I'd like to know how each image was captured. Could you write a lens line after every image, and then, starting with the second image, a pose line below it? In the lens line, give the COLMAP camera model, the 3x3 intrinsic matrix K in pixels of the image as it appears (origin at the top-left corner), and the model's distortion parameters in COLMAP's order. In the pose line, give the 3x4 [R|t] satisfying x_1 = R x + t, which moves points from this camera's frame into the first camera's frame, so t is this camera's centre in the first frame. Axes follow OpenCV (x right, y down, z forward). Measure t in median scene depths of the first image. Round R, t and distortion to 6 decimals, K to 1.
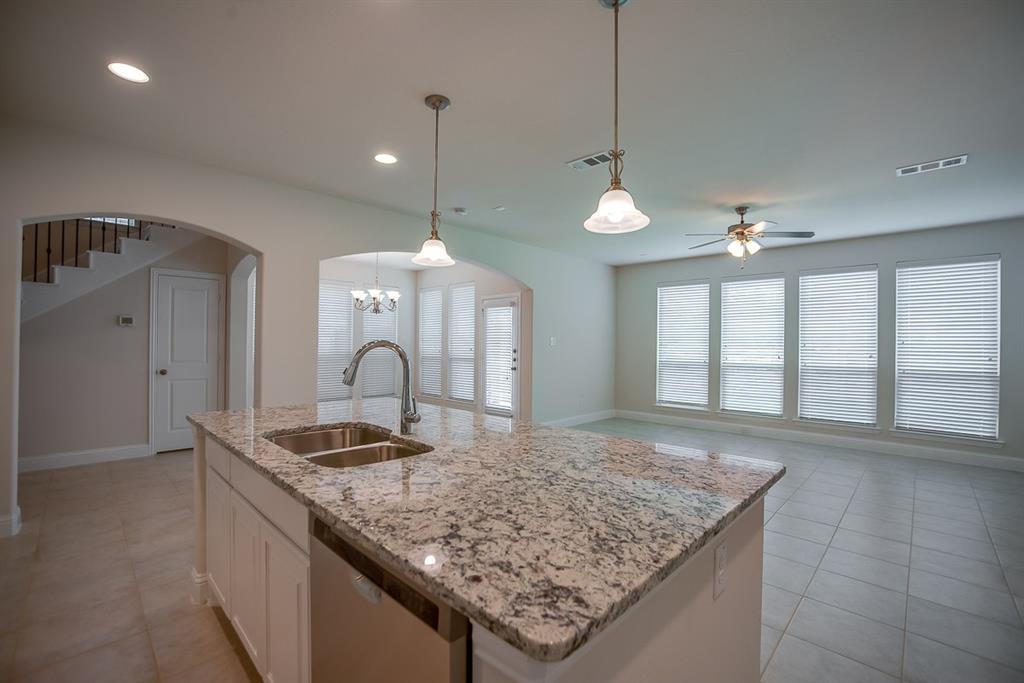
lens RADIAL K [[454.3, 0, 504.4], [0, 454.3, 344.2], [0, 0, 1]] dist [-0.061375, 0.015184]
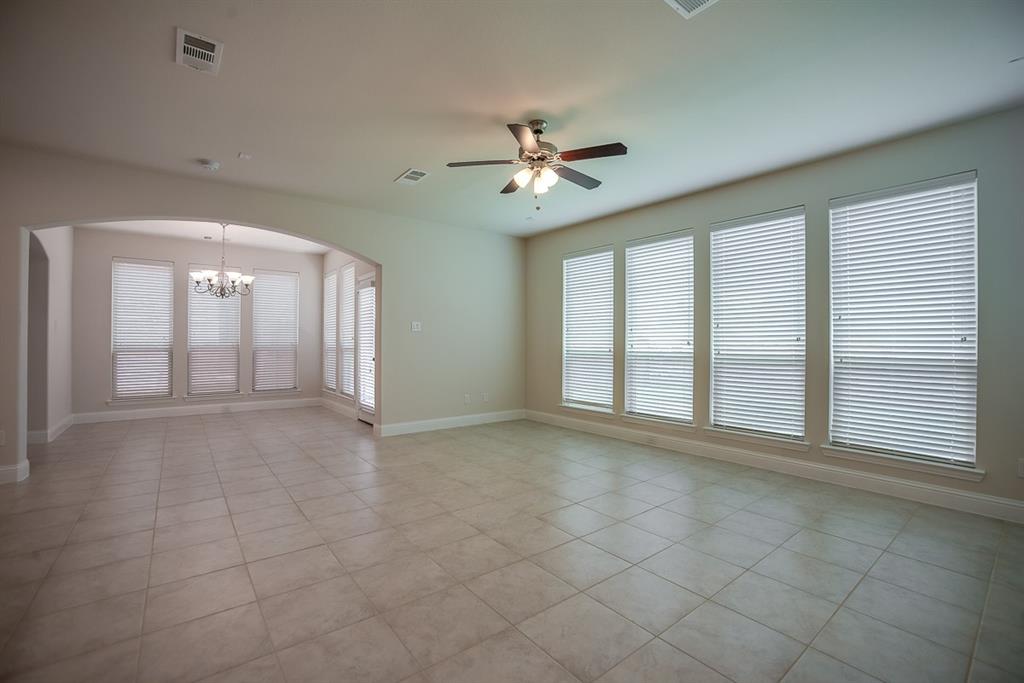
lens RADIAL K [[454.3, 0, 504.4], [0, 454.3, 344.2], [0, 0, 1]] dist [-0.061375, 0.015184]
pose [[0.990677, -0.006941, -0.136057, 0.466137], [0.007601, 0.999962, 0.004335, 0.029131], [0.136022, -0.005329, 0.990692, 0.242313]]
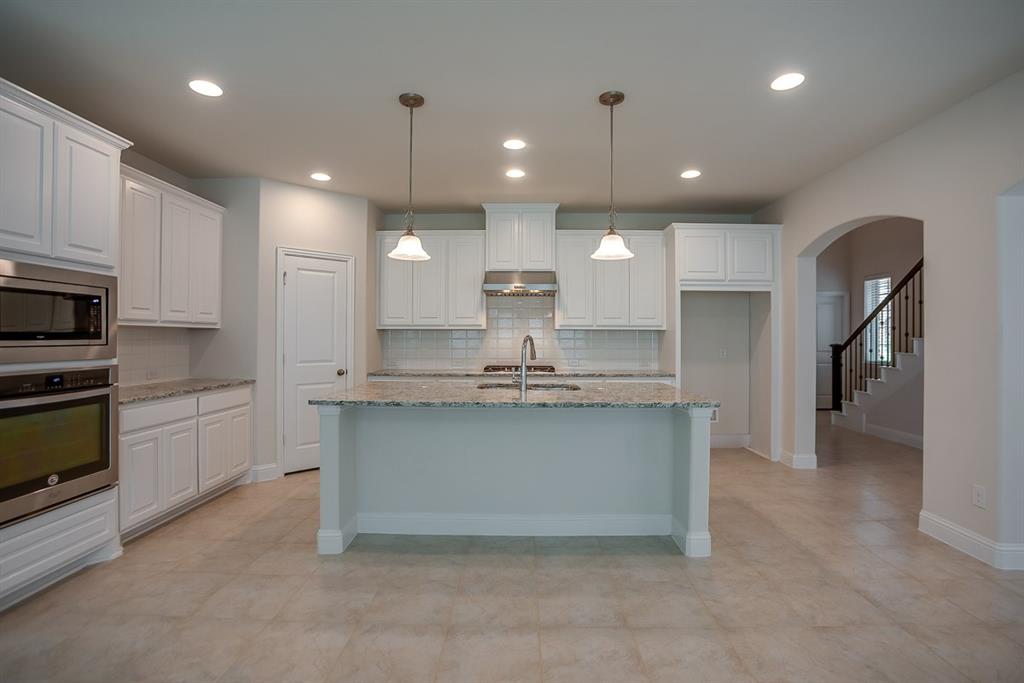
lens RADIAL K [[471.8, 0, 514.8], [0, 471.8, 334.8], [0, 0, 1]] dist [-0.043827, 0.000753]
pose [[-0.724839, -0.015675, -0.688740, 0.342977], [-0.009559, 0.999874, -0.012696, 0.003846], [0.688852, -0.002619, -0.724898, 0.774422]]
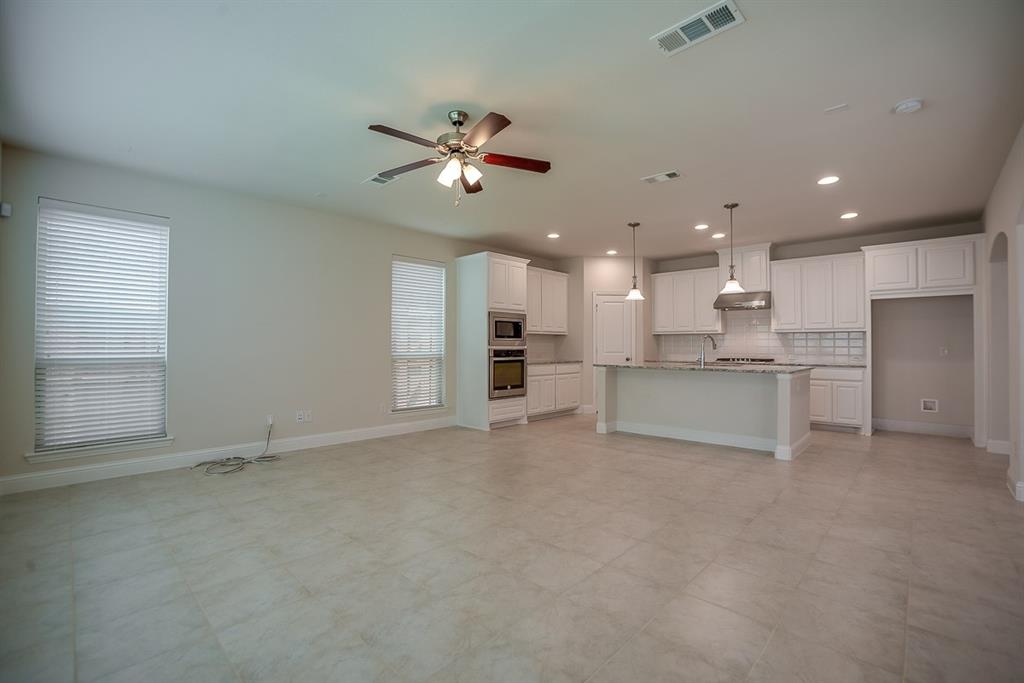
lens RADIAL K [[441.3, 0, 514.4], [0, 441.3, 339.0], [0, 0, 1]] dist [-0.059590, 0.012334]
pose [[-0.999733, -0.013772, -0.018580, 0.371014], [-0.013474, 0.999780, -0.016051, 0.027835], [0.018797, -0.015796, -0.999699, 1.339470]]
